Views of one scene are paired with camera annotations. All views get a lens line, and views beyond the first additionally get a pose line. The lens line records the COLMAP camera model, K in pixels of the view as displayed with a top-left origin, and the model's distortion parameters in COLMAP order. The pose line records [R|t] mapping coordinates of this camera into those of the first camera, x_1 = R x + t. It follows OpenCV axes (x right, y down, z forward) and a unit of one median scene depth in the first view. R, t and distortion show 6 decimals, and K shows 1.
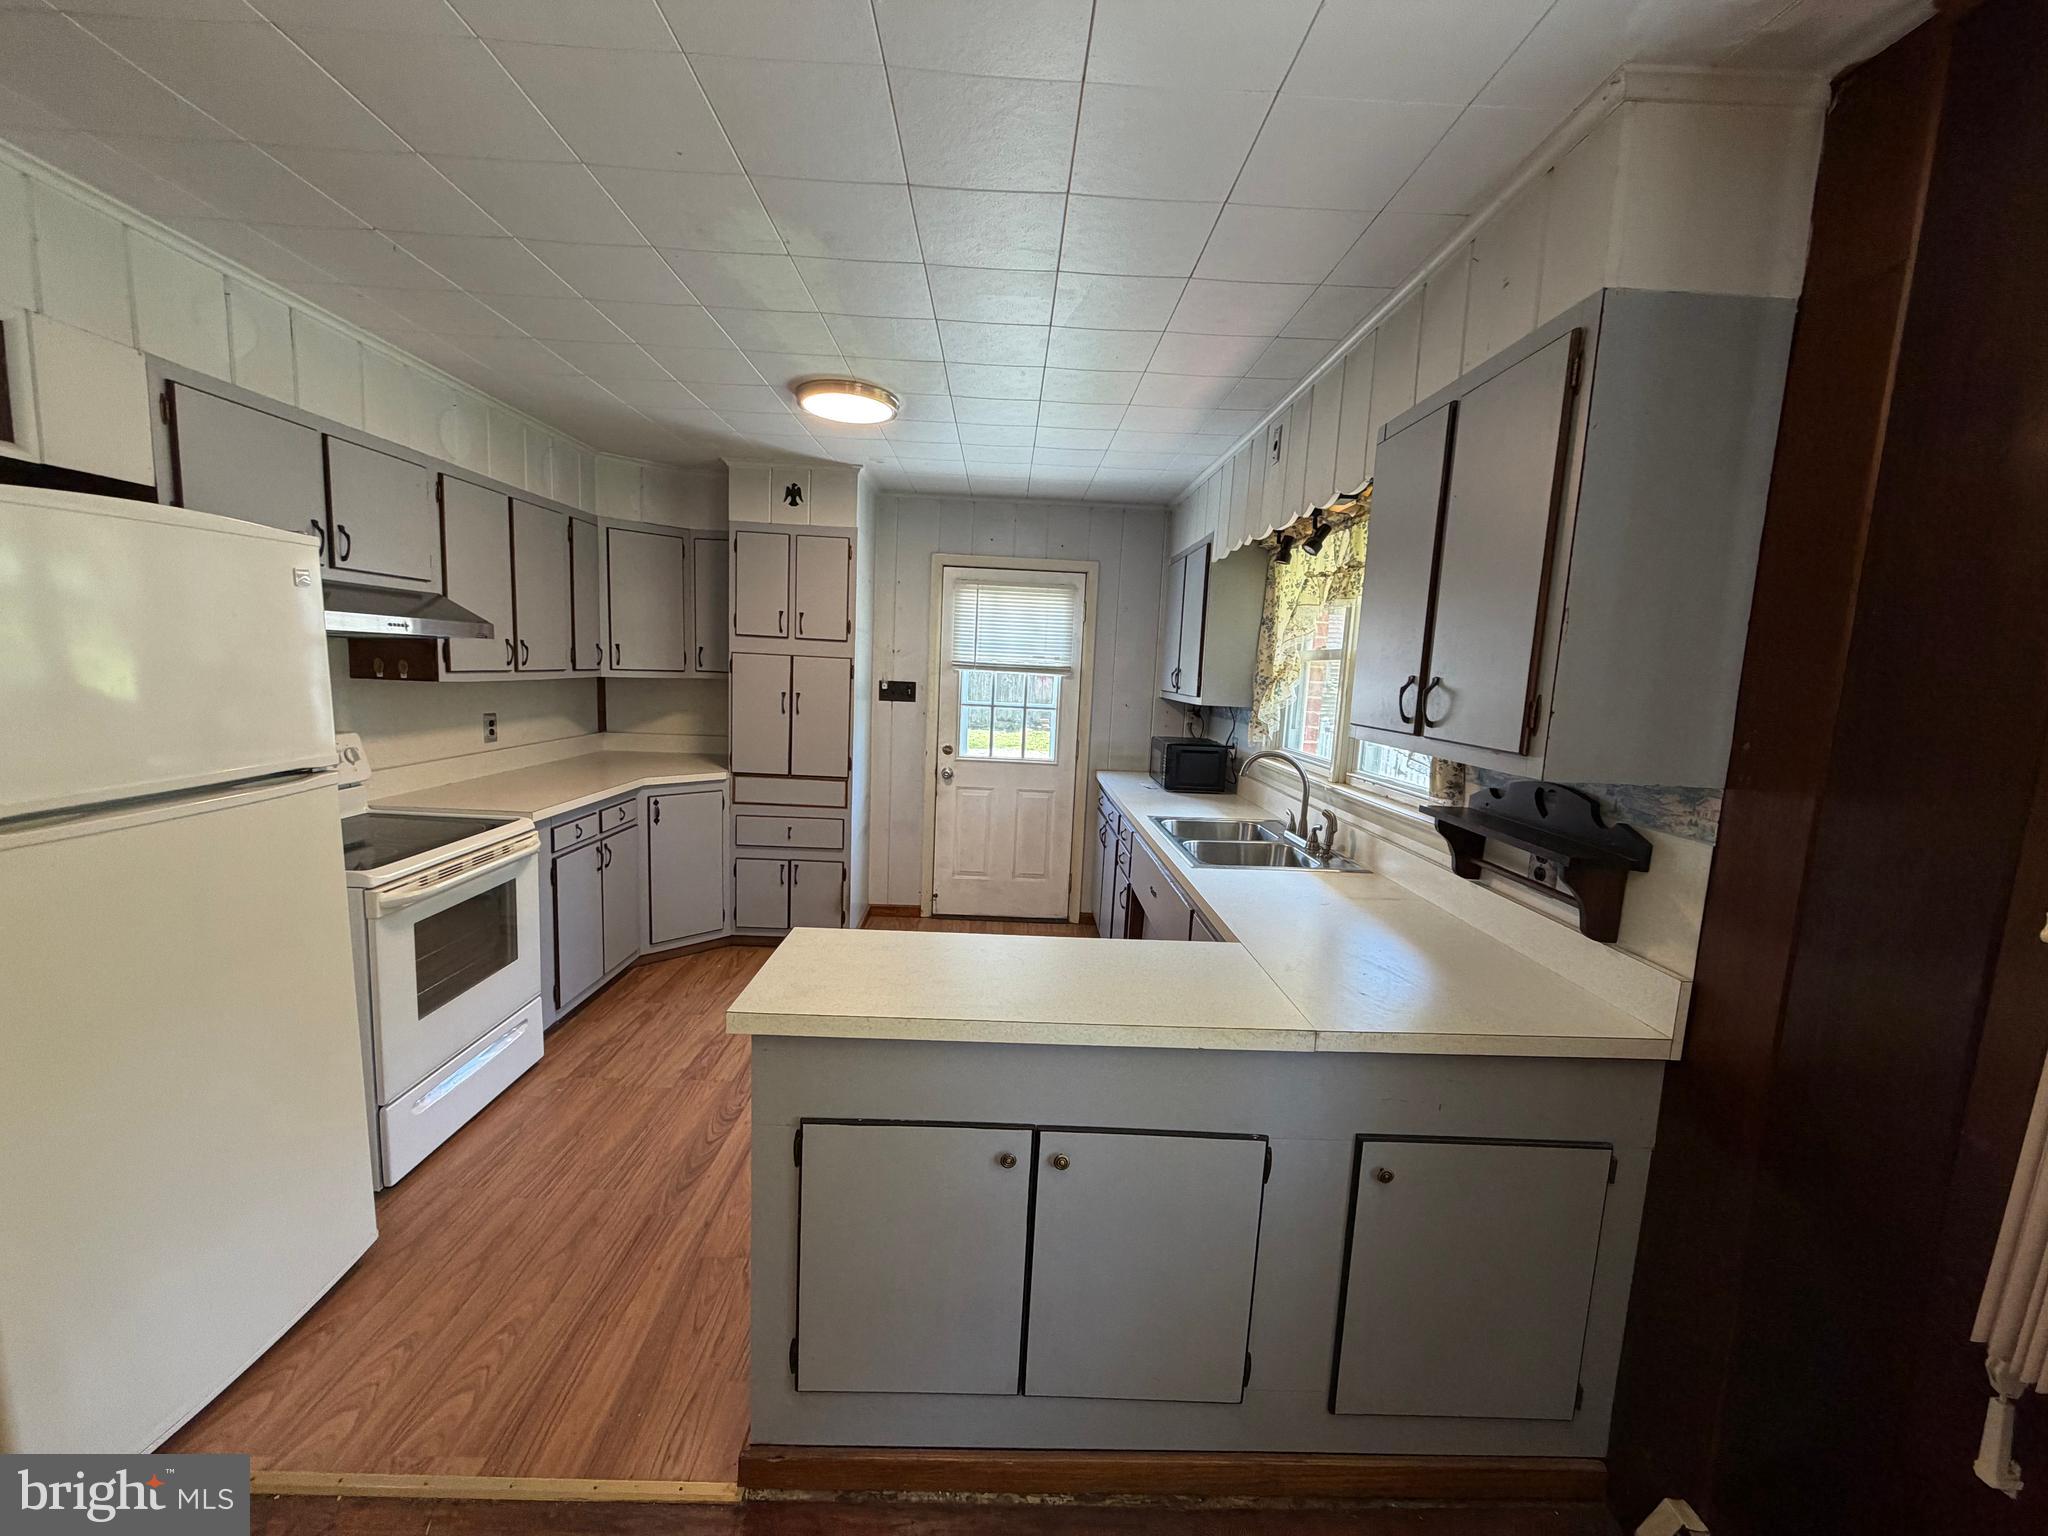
lens RADIAL K [[814.1, 0, 1020.5], [0, 814.1, 769.0], [0, 0, 1]] dist [-0.003443, 0.000452]
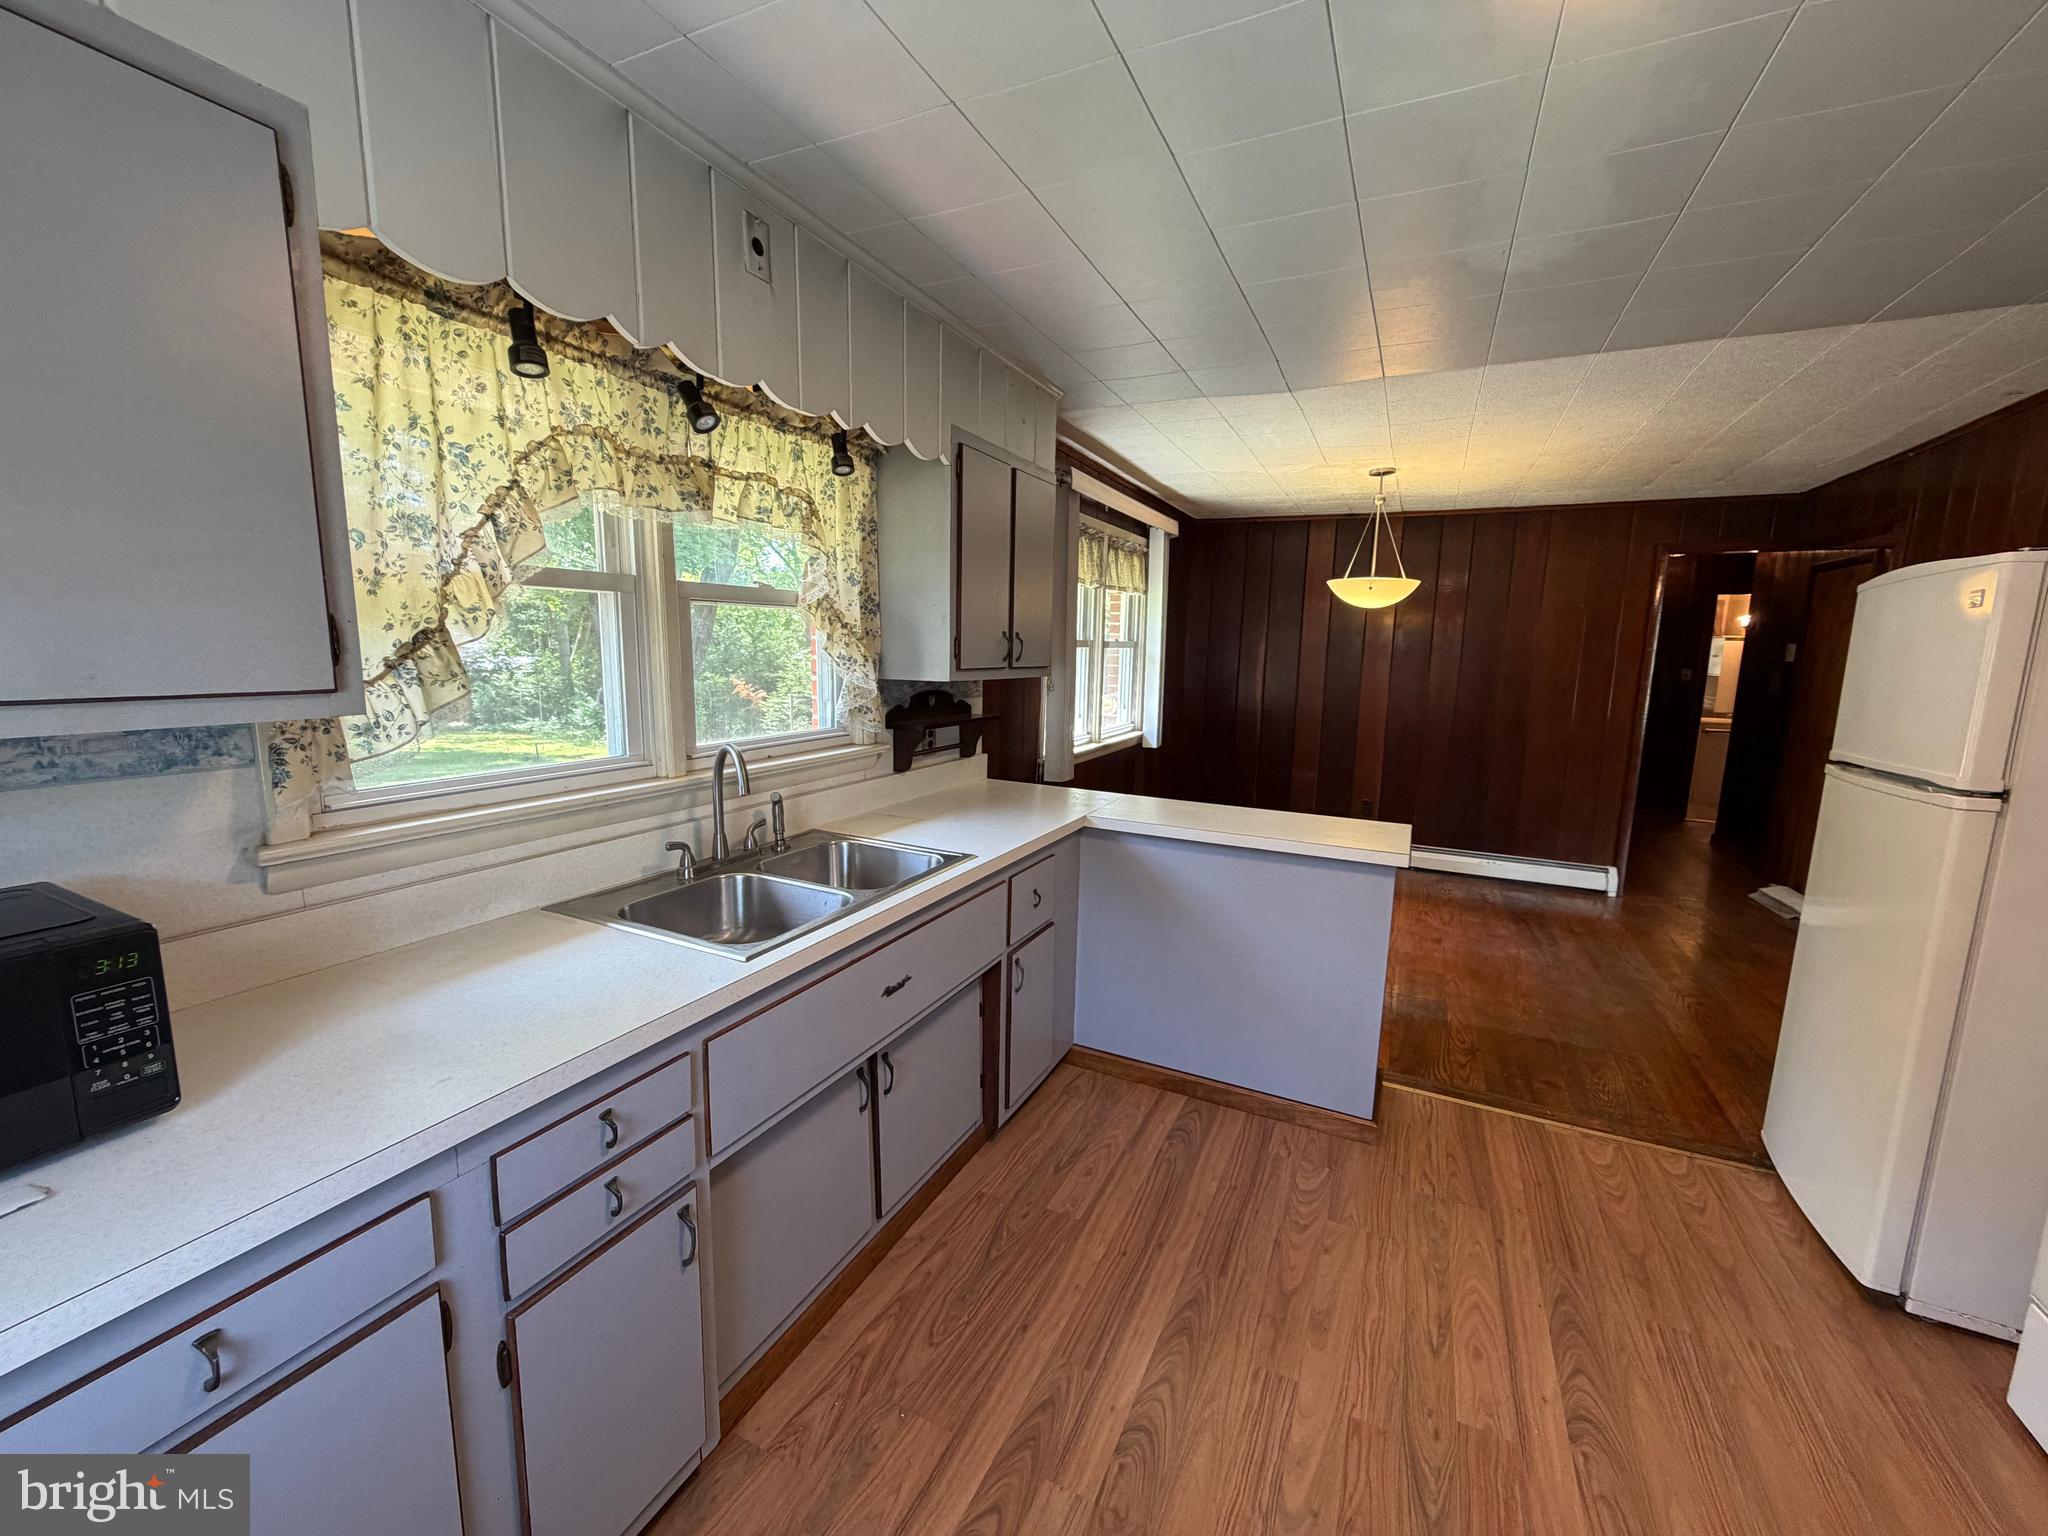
lens RADIAL K [[814.1, 0, 1026.0], [0, 814.1, 770.1], [0, 0, 1]] dist [-0.003443, 0.000452]
pose [[-0.888043, -0.133793, 0.439863, -0.143678], [-0.004064, 0.958968, 0.283484, -0.150870], [-0.459743, 0.249958, -0.852149, 1.184775]]
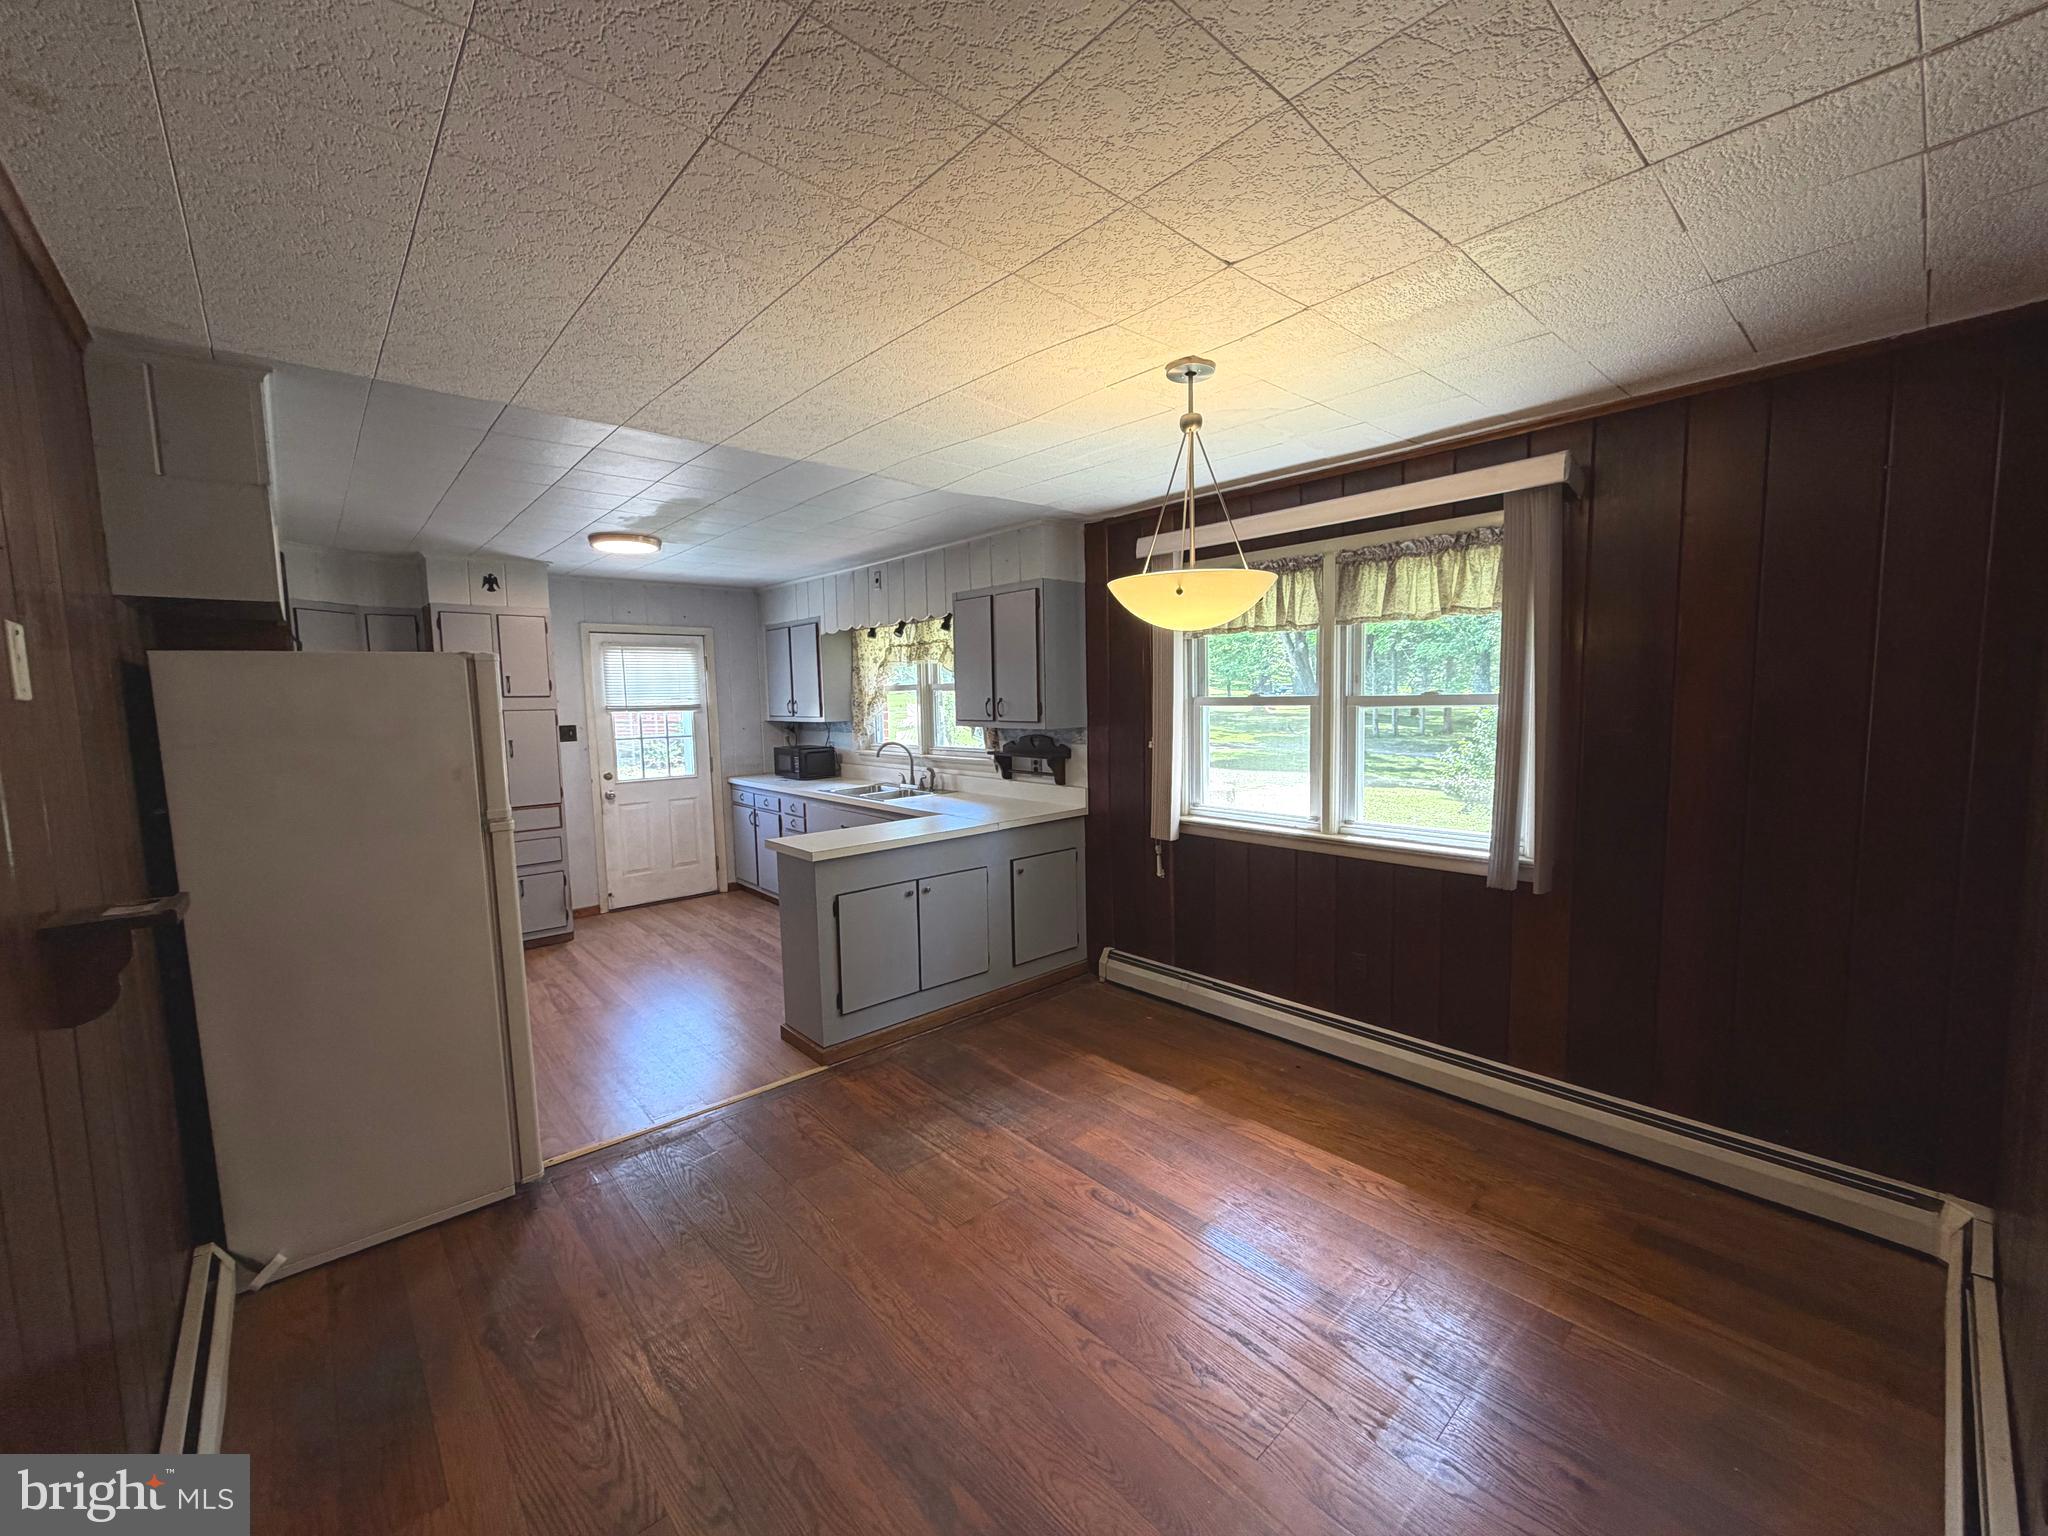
lens RADIAL K [[814.1, 0, 1021.8], [0, 814.1, 770.0], [0, 0, 1]] dist [-0.003443, 0.000452]
pose [[0.757658, -0.121989, 0.641150, -0.541296], [0.136972, 0.990219, 0.026543, 0.027399], [-0.638117, 0.067709, 0.766957, -0.495344]]
